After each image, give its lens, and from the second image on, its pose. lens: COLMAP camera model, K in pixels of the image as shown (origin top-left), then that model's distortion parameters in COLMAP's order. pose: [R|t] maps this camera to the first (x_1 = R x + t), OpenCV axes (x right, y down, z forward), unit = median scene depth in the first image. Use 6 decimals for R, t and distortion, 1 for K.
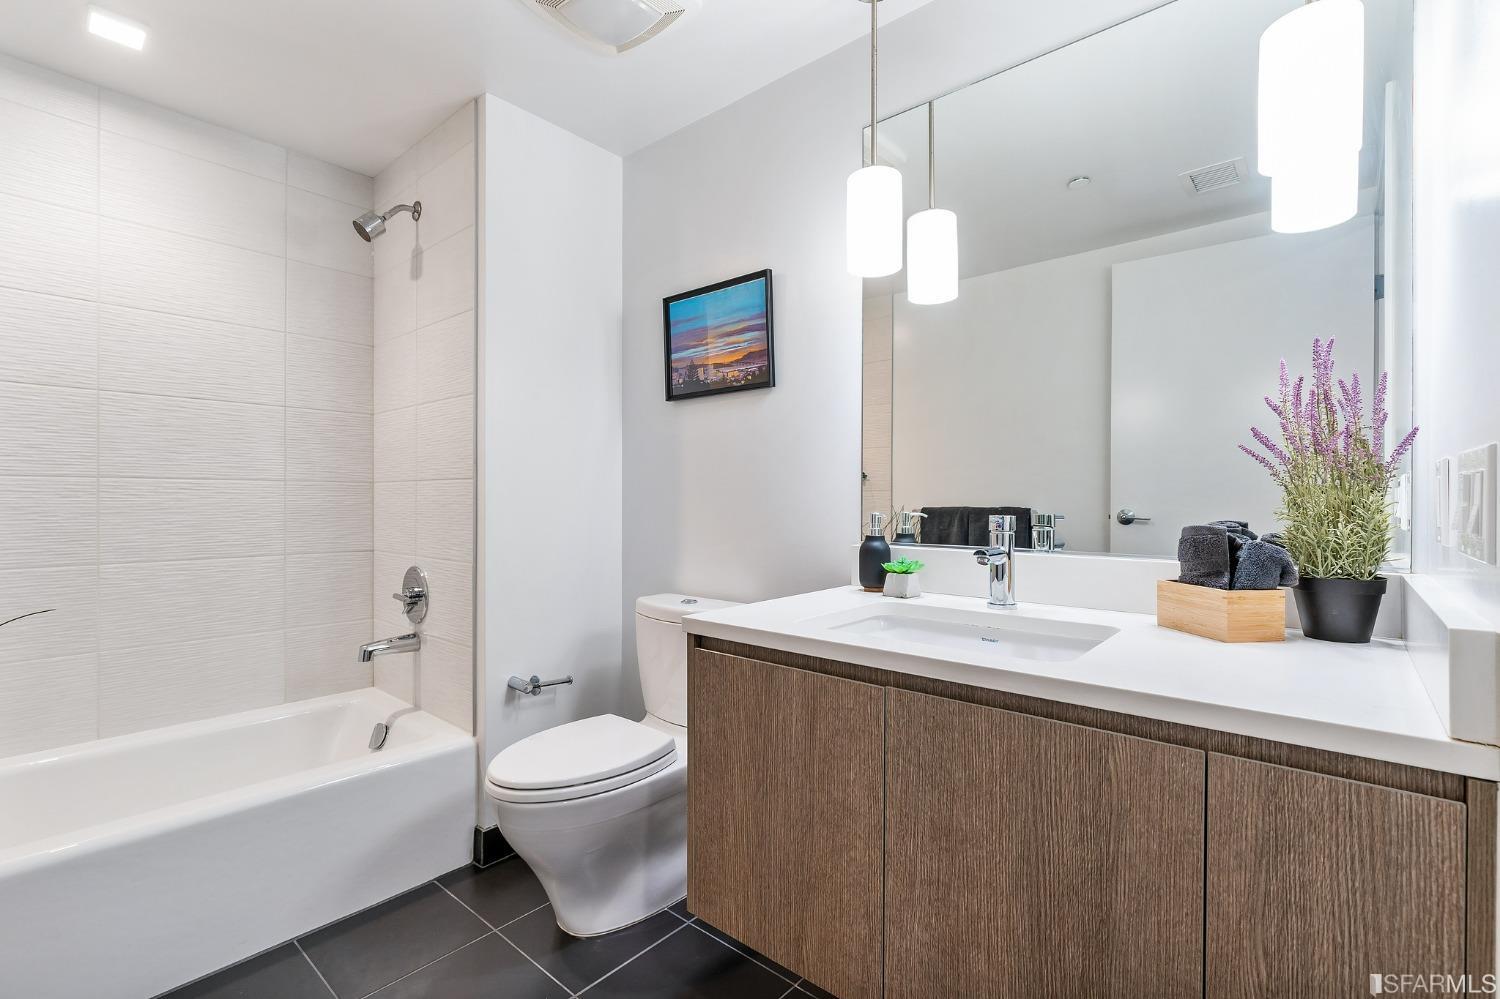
lens RADIAL K [[664.8, 0, 731.1], [0, 664.8, 499.6], [0, 0, 1]] dist [-0.002234, 0.000112]
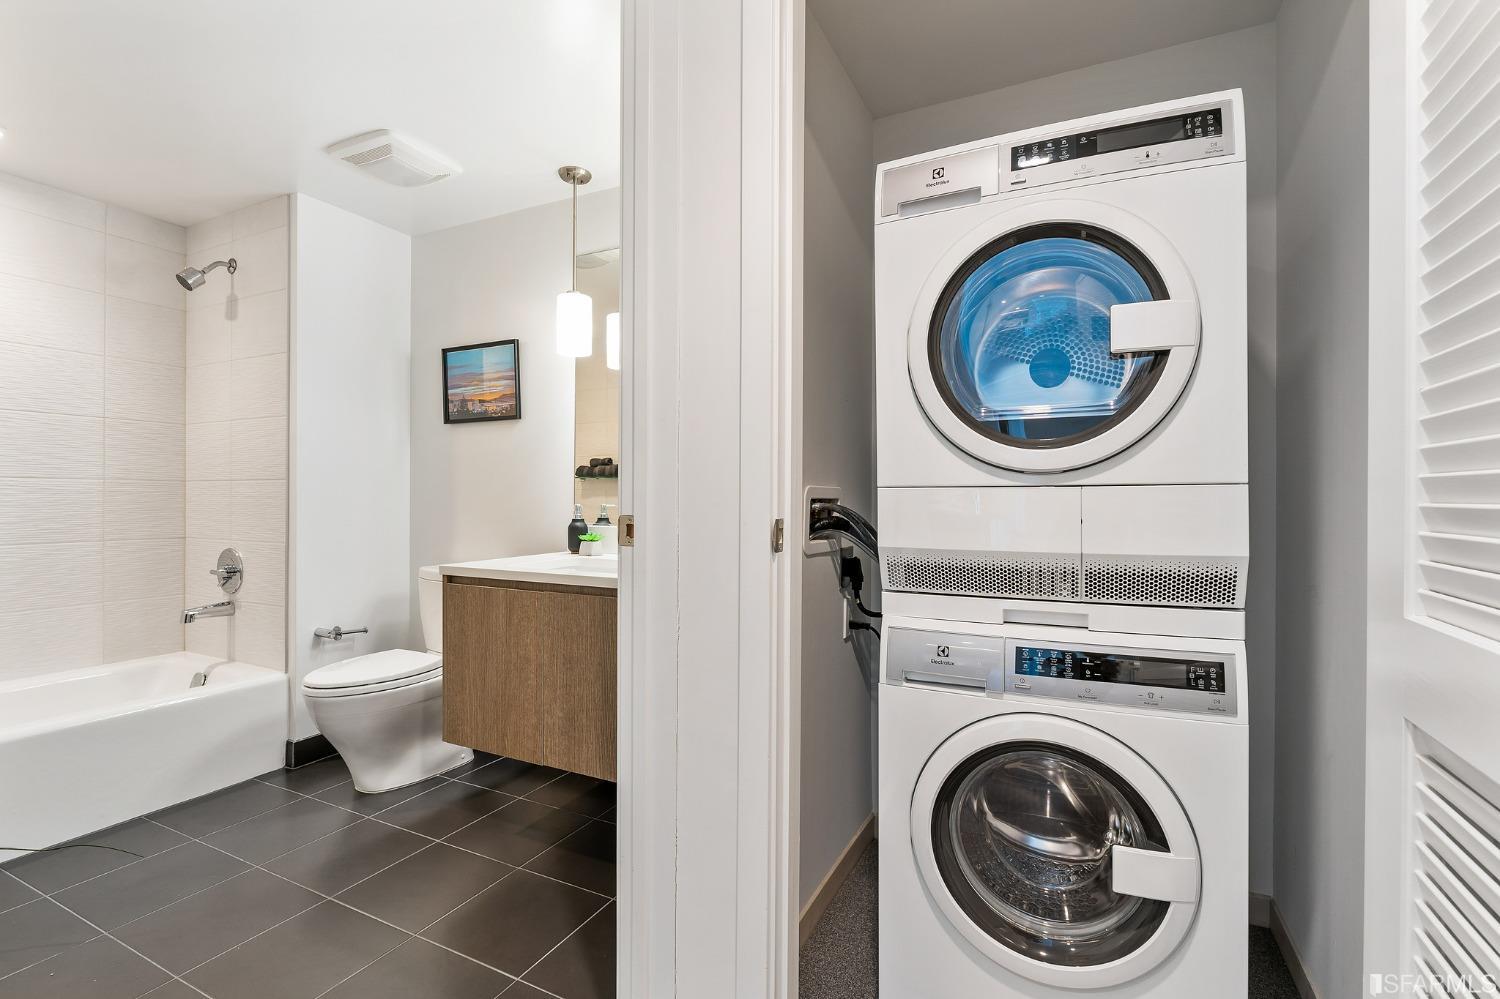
lens RADIAL K [[698.3, 0, 751.3], [0, 698.3, 498.7], [0, 0, 1]] dist [-0.002138, 0.000739]
pose [[0.965503, 0.002227, 0.260383, 0.145554], [-0.003145, 0.999990, 0.003108, -0.000417], [-0.260373, -0.003819, 0.965500, -0.579947]]
